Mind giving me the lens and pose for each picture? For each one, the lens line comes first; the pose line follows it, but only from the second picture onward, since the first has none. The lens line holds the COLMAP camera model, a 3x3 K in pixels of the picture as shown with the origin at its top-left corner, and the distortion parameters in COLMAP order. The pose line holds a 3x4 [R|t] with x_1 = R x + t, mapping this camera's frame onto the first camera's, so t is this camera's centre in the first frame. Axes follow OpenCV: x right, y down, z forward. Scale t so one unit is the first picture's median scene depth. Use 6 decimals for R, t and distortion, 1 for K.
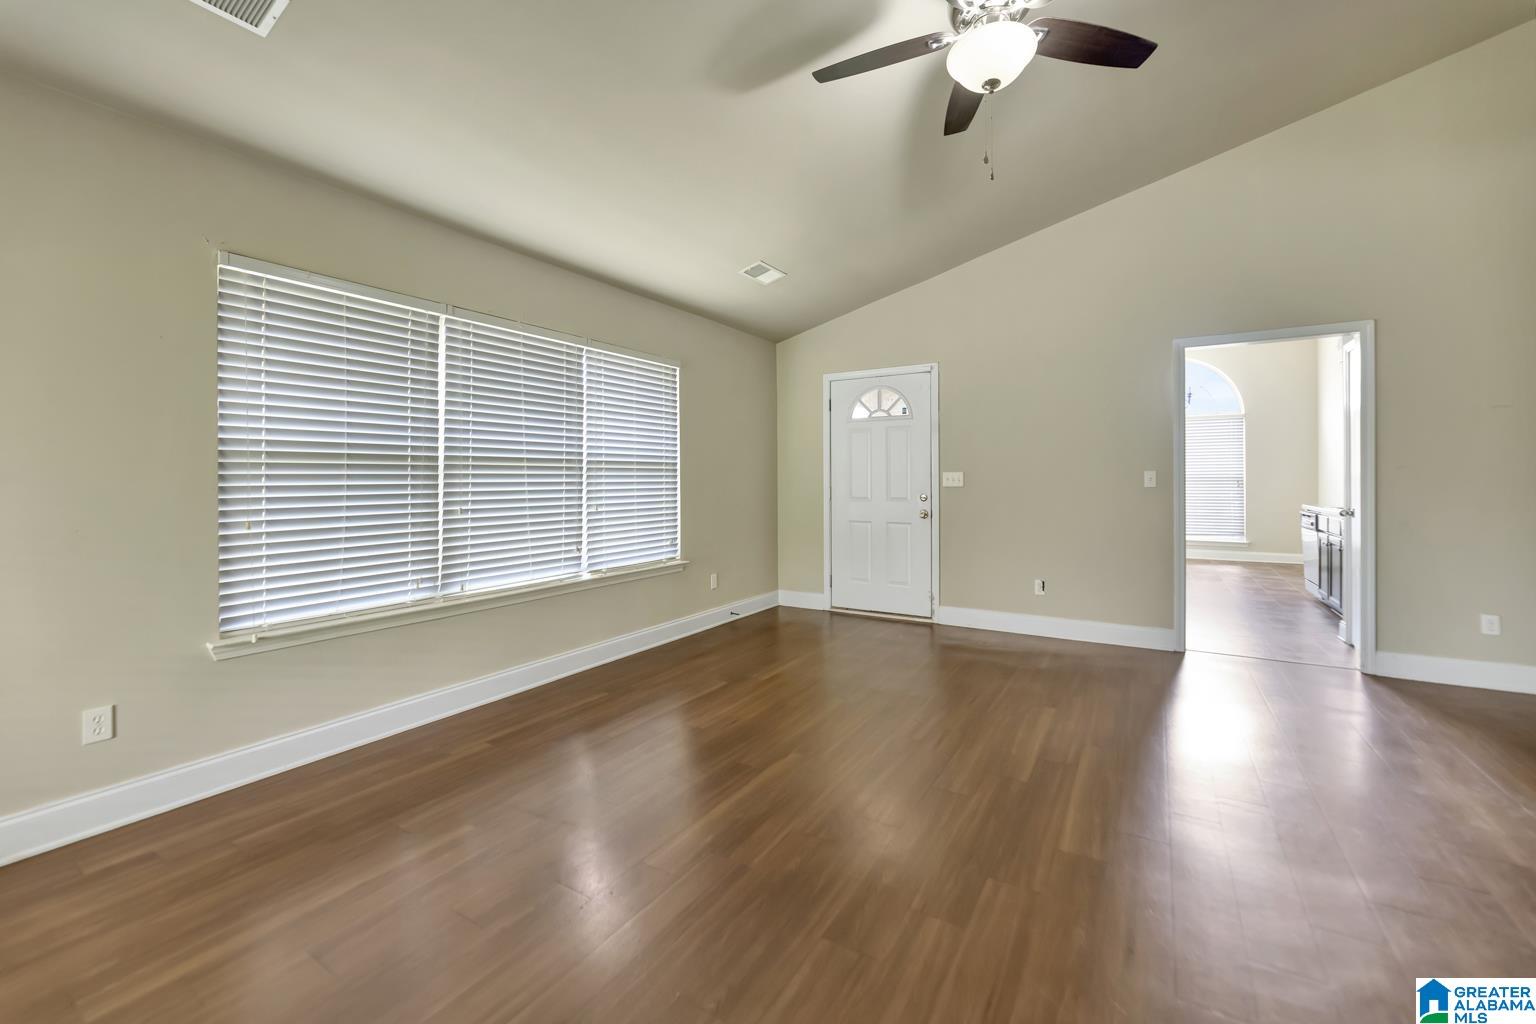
lens RADIAL K [[627.4, 0, 769.4], [0, 627.4, 500.8], [0, 0, 1]] dist [0.000592, -0.000306]
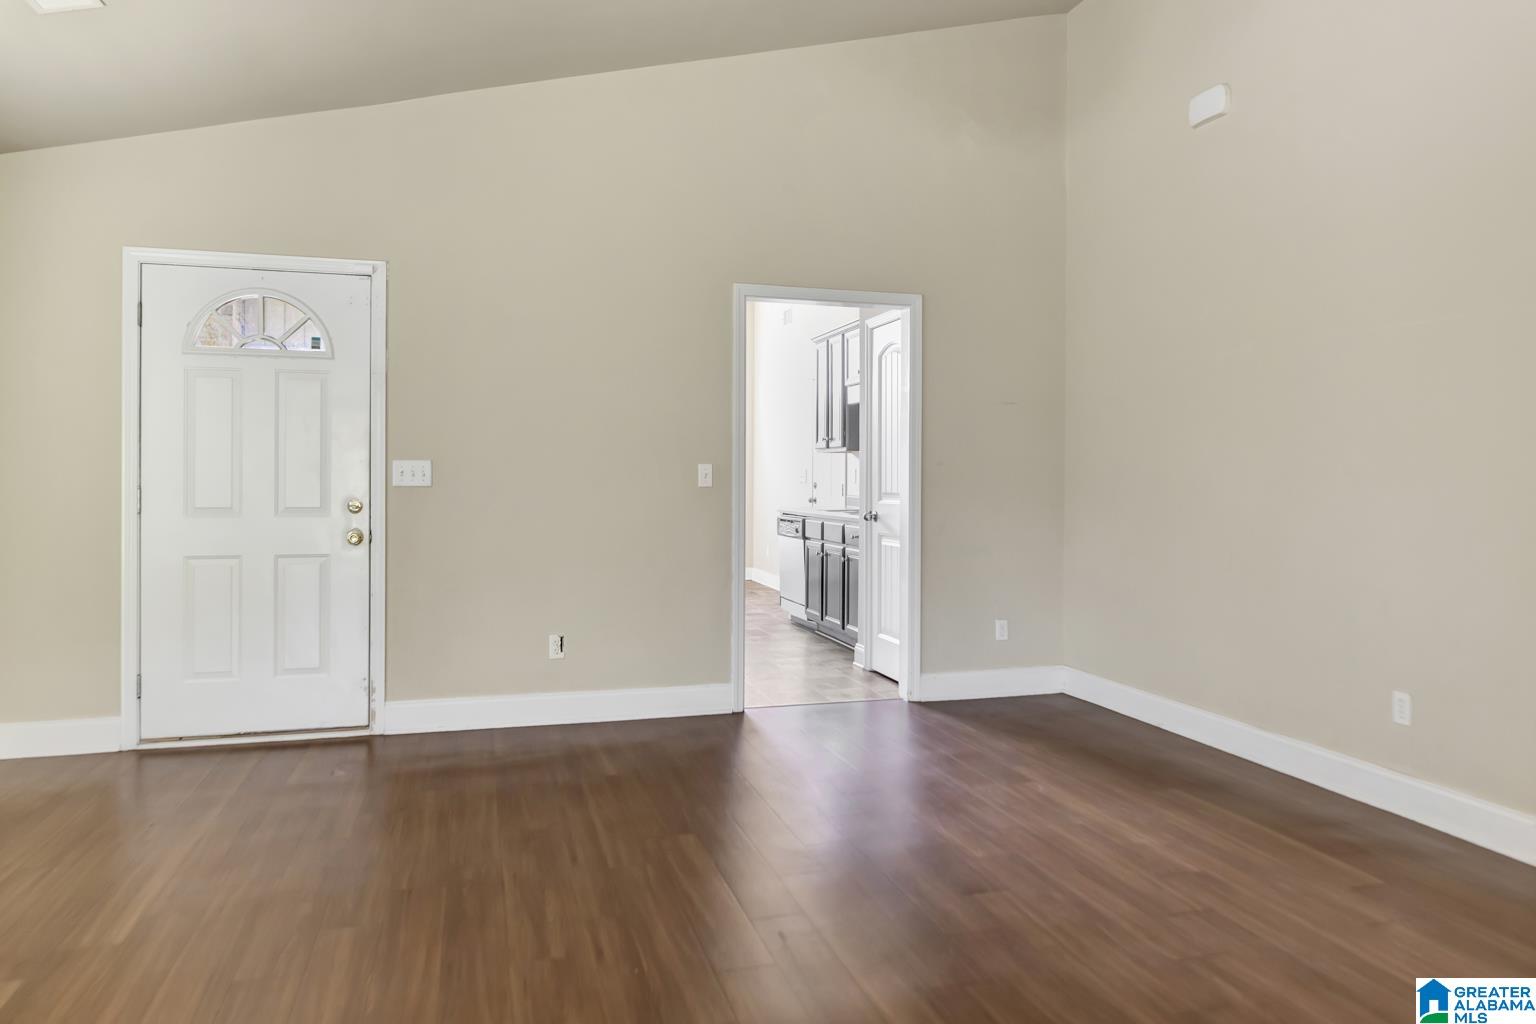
lens RADIAL K [[1002.7, 0, 764.6], [0, 1002.7, 496.5], [0, 0, 1]] dist [0.006076, 0.003070]
pose [[0.679257, -0.009081, 0.733844, -0.150833], [0.017012, 0.999850, -0.003373, -0.004874], [-0.733703, 0.014775, 0.679310, 0.151928]]
